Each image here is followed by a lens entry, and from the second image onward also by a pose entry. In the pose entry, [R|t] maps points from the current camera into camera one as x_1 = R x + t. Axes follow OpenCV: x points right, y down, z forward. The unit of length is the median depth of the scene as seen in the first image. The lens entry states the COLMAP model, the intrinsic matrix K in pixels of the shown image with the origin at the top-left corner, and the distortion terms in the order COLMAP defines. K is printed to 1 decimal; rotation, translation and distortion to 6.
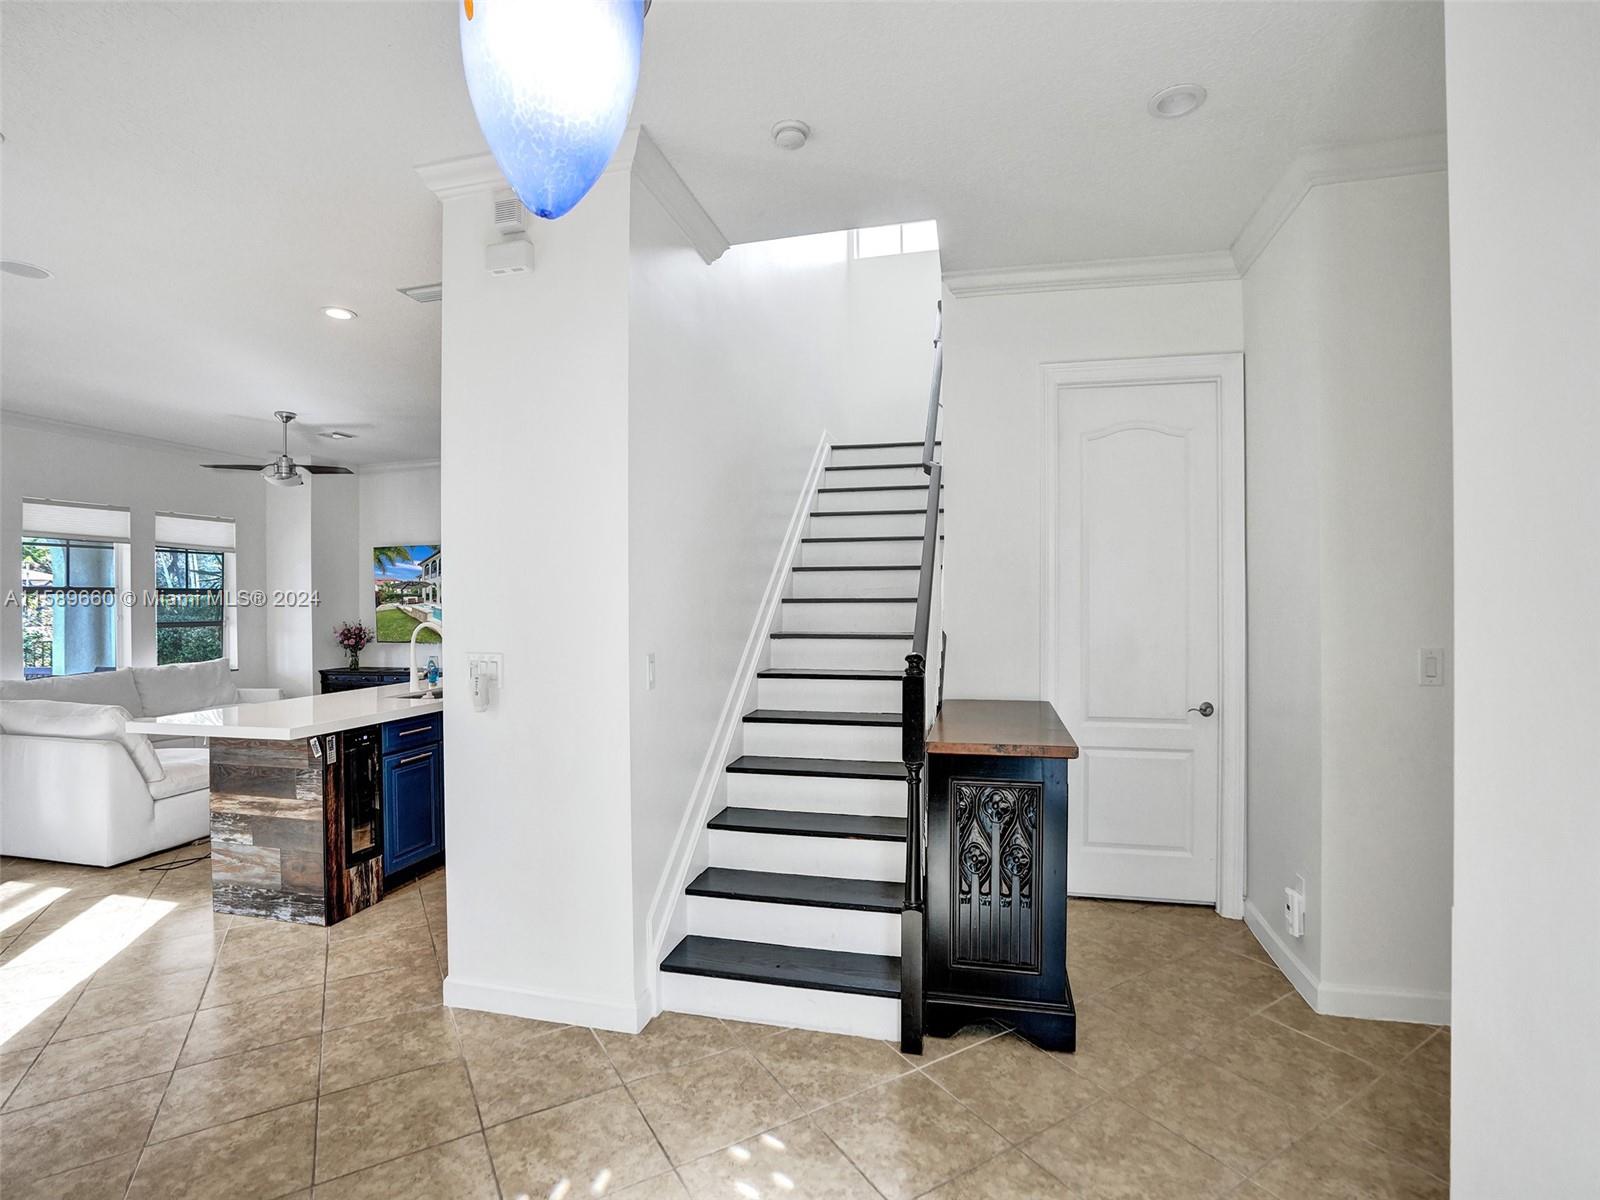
lens RADIAL K [[742.1, 0, 806.9], [0, 742.1, 603.6], [0, 0, 1]] dist [-0.061598, 0.019539]
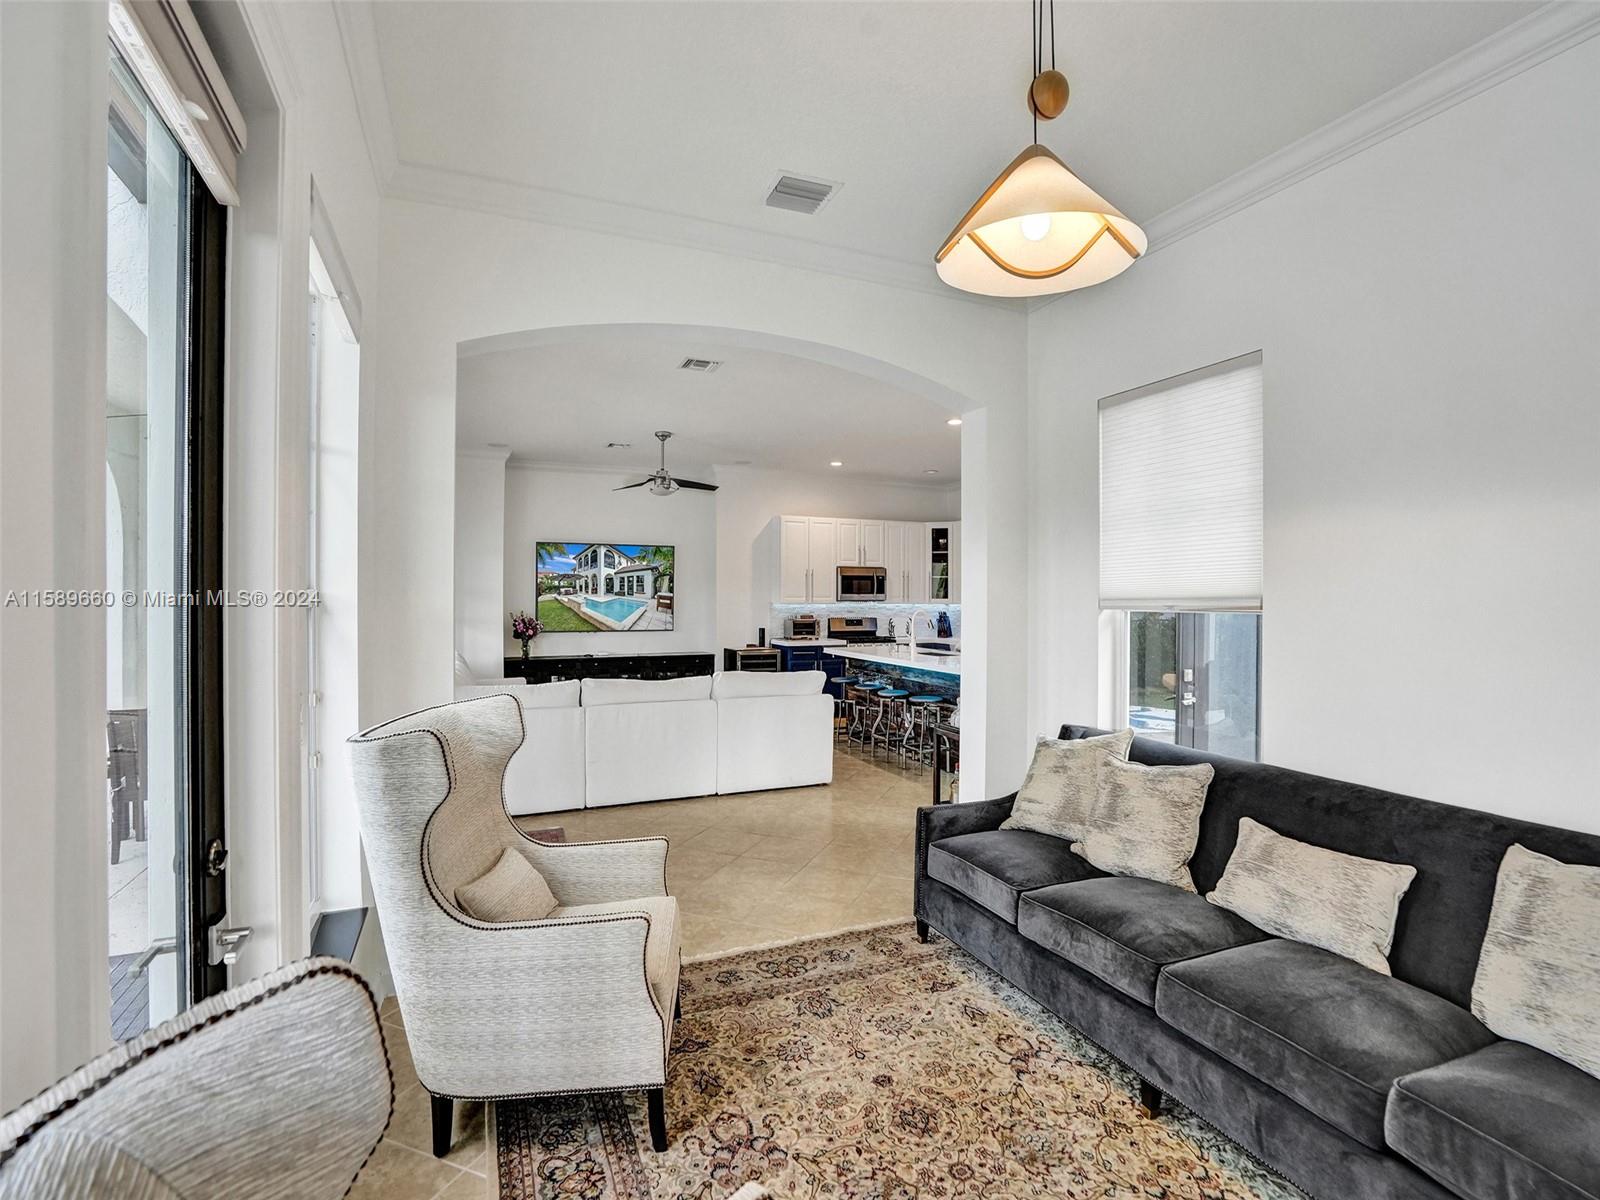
lens RADIAL K [[761.5, 0, 800.0], [0, 761.5, 600.0], [0, 0, 1]] dist [-0.040397, 0.000260]
pose [[0.800978, 0.006403, 0.598659, -1.225758], [-0.011194, 0.999928, 0.004282, -0.000872], [-0.598589, -0.010132, 0.800992, -0.117827]]
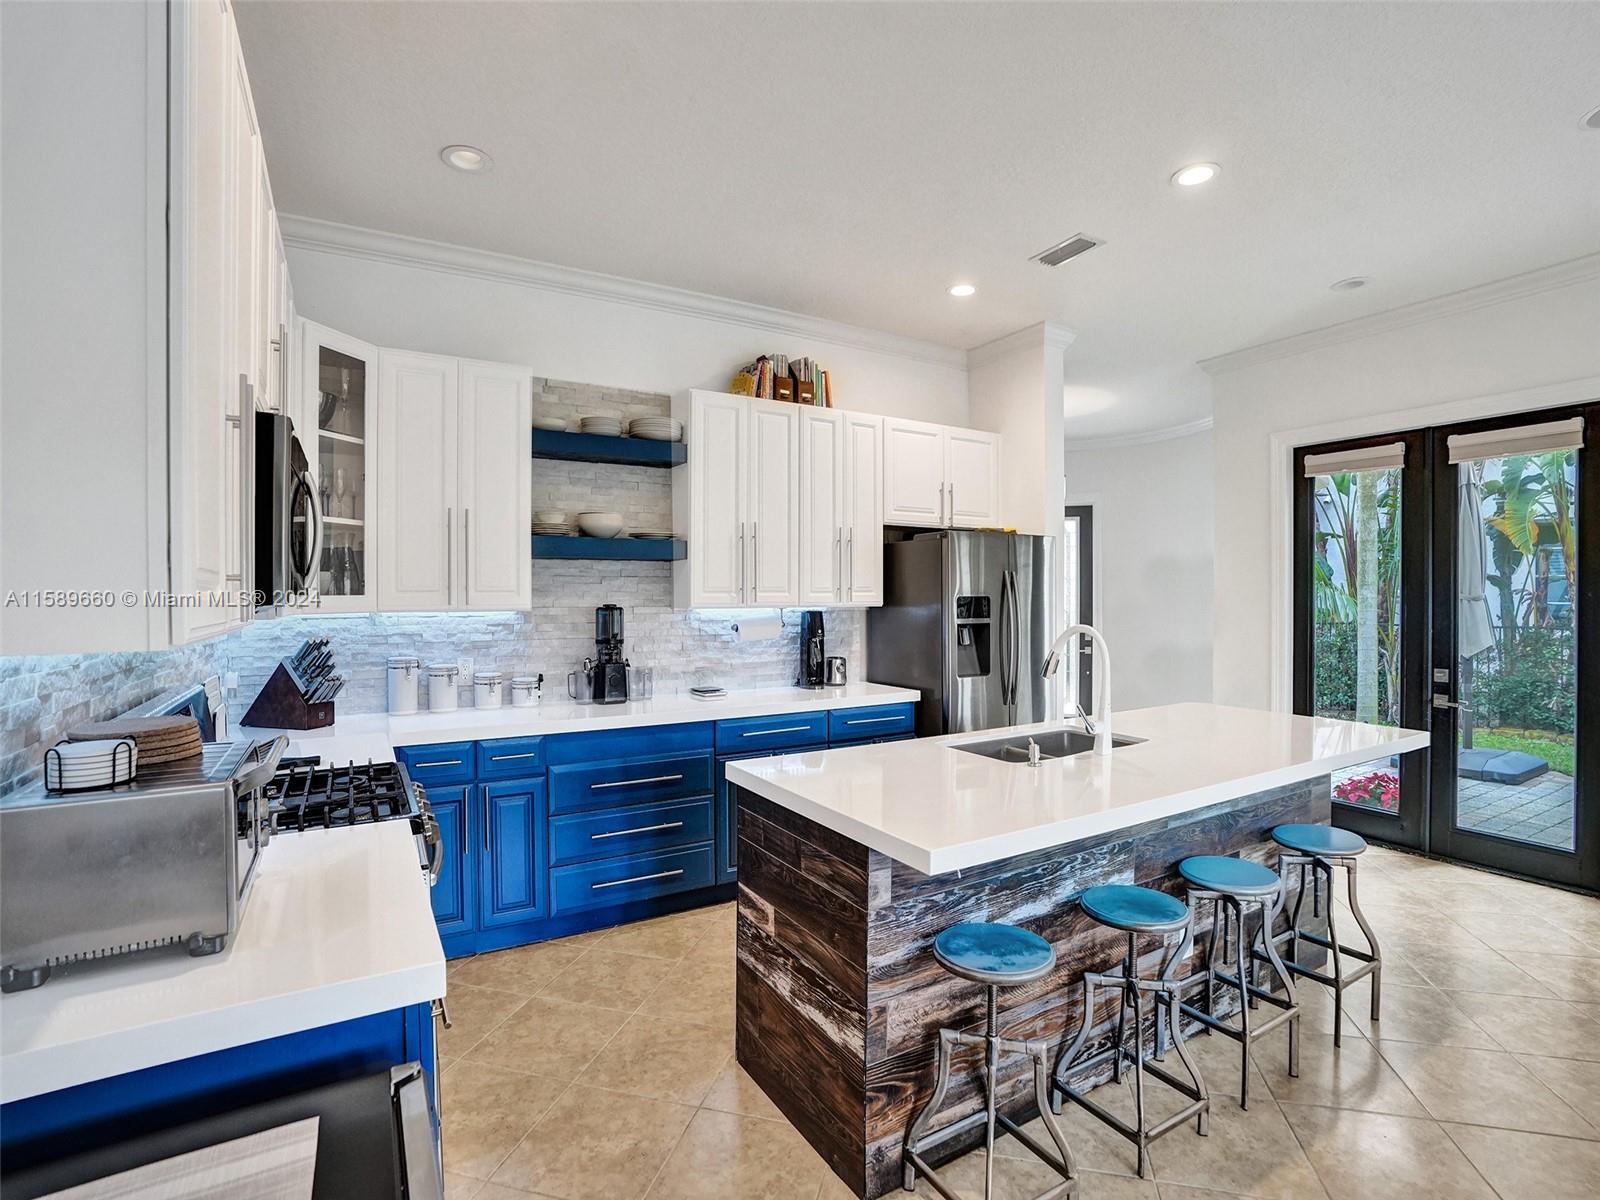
lens RADIAL K [[772.2, 0, 810.0], [0, 772.2, 600.5], [0, 0, 1]] dist [-0.072316, 0.033334]
pose [[-0.703394, 0.004592, 0.710785, -0.555126], [0.003048, 0.999989, -0.003444, 0.005231], [-0.710793, -0.000256, -0.703401, 1.117135]]
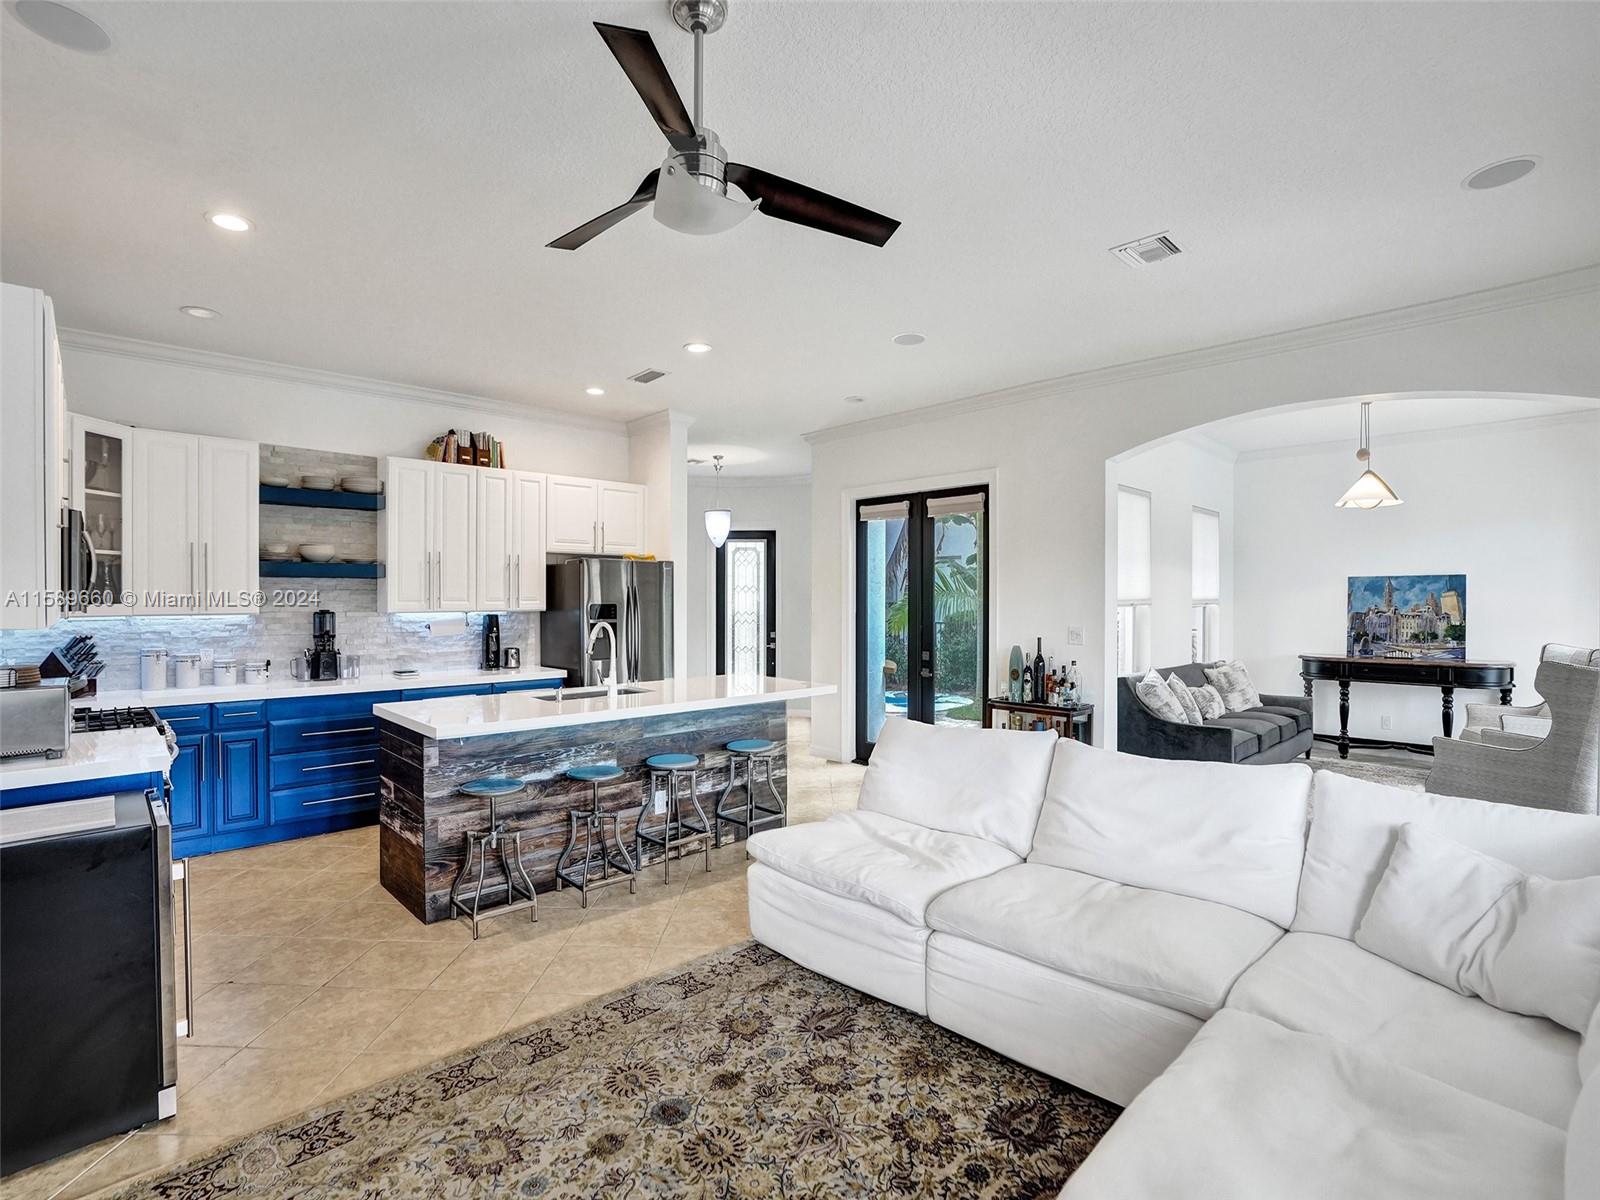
lens RADIAL K [[772.2, 0, 810.0], [0, 772.2, 600.5], [0, 0, 1]] dist [-0.072316, 0.033334]
pose [[-0.846418, 0.007111, 0.532471, -0.903002], [0.004002, 0.999968, -0.006994, 0.003252], [-0.532503, -0.003789, -0.846419, 1.219477]]
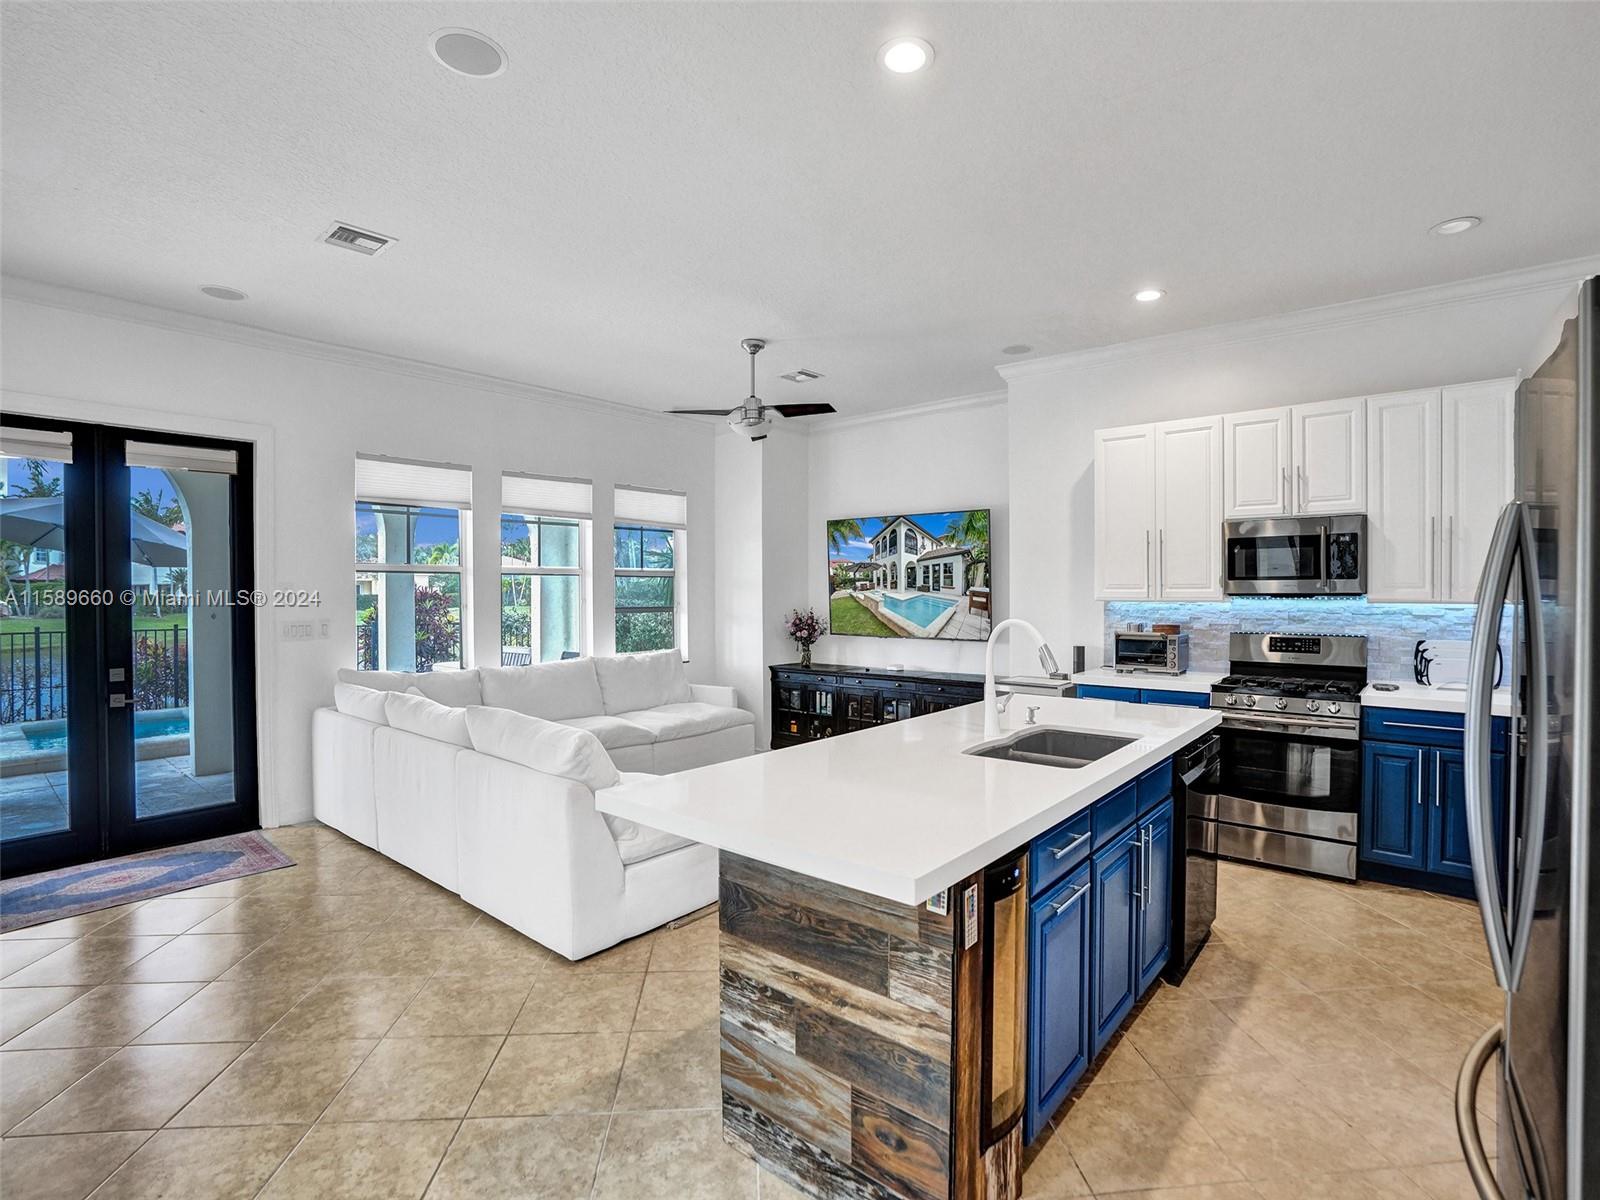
lens RADIAL K [[742.1, 0, 806.9], [0, 742.1, 603.6], [0, 0, 1]] dist [-0.061598, 0.019539]
pose [[0.891277, 0.012220, -0.453295, -0.279710], [-0.004635, 0.999830, 0.017840, 0.003591], [0.453436, -0.013799, 0.891182, 0.285989]]
